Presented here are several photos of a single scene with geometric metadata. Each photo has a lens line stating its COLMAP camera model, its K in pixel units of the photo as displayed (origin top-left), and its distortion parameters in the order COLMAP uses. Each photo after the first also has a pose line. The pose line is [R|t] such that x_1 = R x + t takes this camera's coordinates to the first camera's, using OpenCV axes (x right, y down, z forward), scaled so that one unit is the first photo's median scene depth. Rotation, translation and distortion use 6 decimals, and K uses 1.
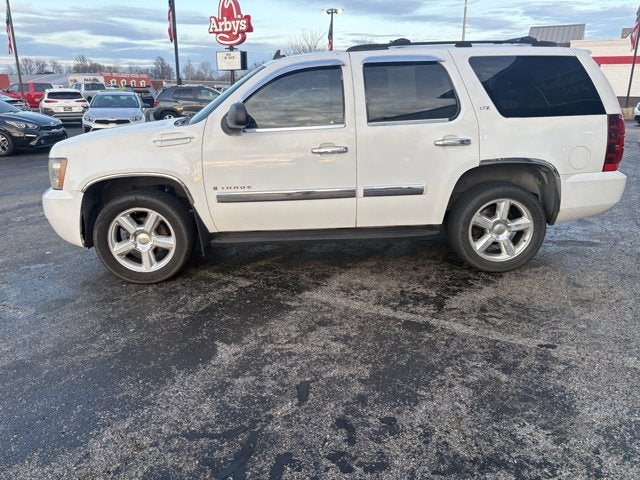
lens RADIAL K [[485.3, 0, 312.3], [0, 485.3, 229.4], [0, 0, 1]] dist [0.014713, -0.001167]
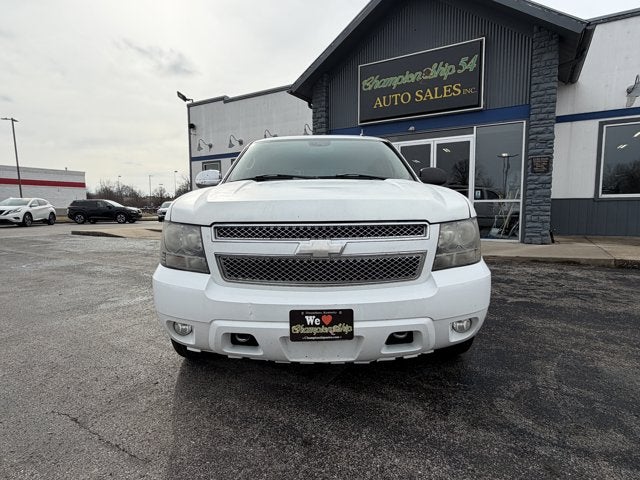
lens RADIAL K [[358.7, 0, 320.0], [0, 358.7, 240.0], [0, 0, 1]] dist [0.001930, 0.000650]
pose [[0.007478, -0.088276, 0.996068, -1.400920], [0.274479, 0.958018, 0.082843, -0.263787], [-0.961564, 0.272780, 0.031393, 1.473190]]
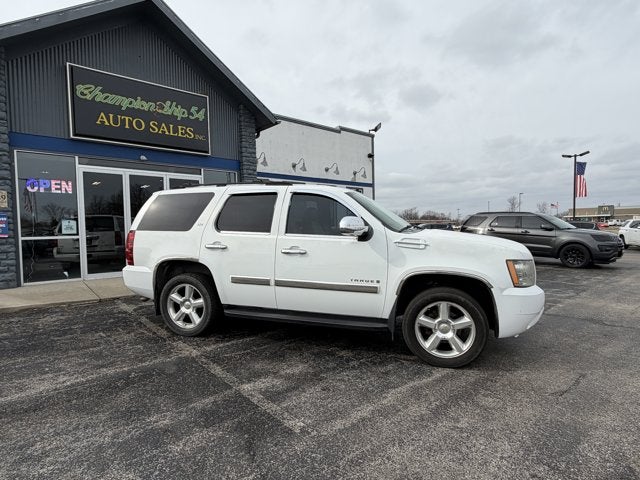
lens RADIAL K [[358.5, 0, 317.0], [0, 358.5, 241.7], [0, 0, 1]] dist [-0.001110, 0.000737]
pose [[-0.947589, 0.004626, 0.319457, -0.556788], [0.102893, 0.951041, 0.291435, -0.725621], [-0.302469, 0.309031, -0.901672, 2.826719]]
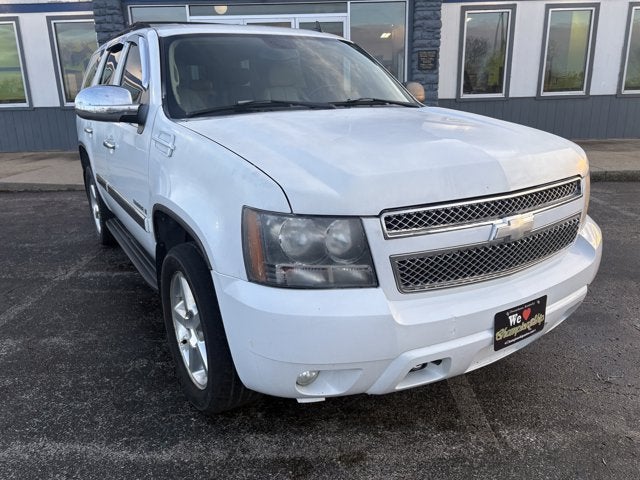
lens RADIAL K [[499.4, 0, 358.3], [0, 499.4, 239.8], [0, 0, 1]] dist [-0.000066, -0.037076]
pose [[-0.539420, -0.221909, 0.812270, -1.238244], [0.244997, 0.881553, 0.403536, -0.471739], [-0.805607, 0.416679, -0.421160, 1.887739]]
